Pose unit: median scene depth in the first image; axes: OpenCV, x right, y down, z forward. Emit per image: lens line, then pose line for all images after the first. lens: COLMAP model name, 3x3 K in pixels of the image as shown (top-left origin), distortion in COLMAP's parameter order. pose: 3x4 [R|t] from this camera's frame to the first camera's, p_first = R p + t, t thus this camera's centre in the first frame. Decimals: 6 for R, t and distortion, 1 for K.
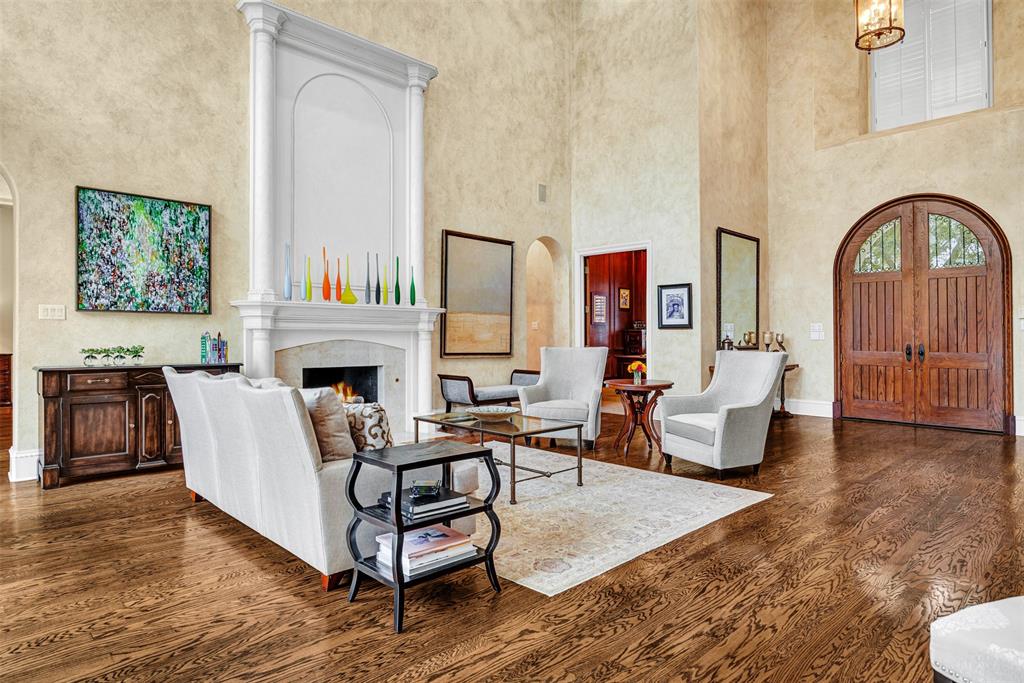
lens RADIAL K [[592.5, 0, 516.1], [0, 592.5, 324.5], [0, 0, 1]] dist [-0.015480, 0.006703]
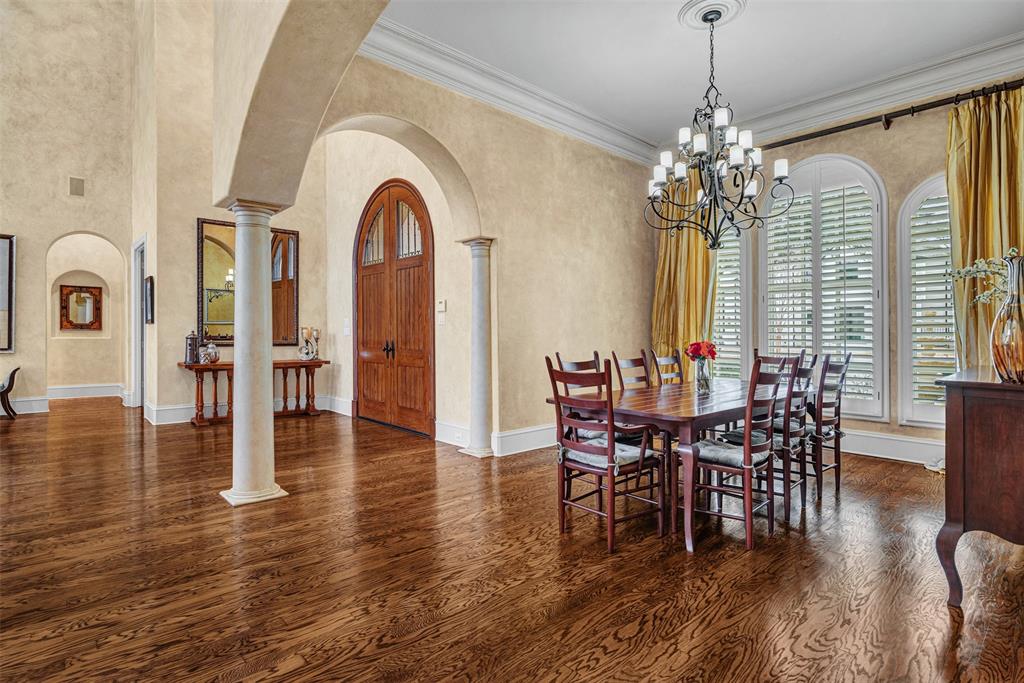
lens RADIAL K [[524.2, 0, 513.0], [0, 524.2, 336.0], [0, 0, 1]] dist [-0.003255, 0.000767]
pose [[0.999065, 0.002912, -0.043130, 1.311505], [-0.002322, 0.999903, 0.013708, 0.021446], [0.043166, -0.013595, 0.998975, 0.250482]]
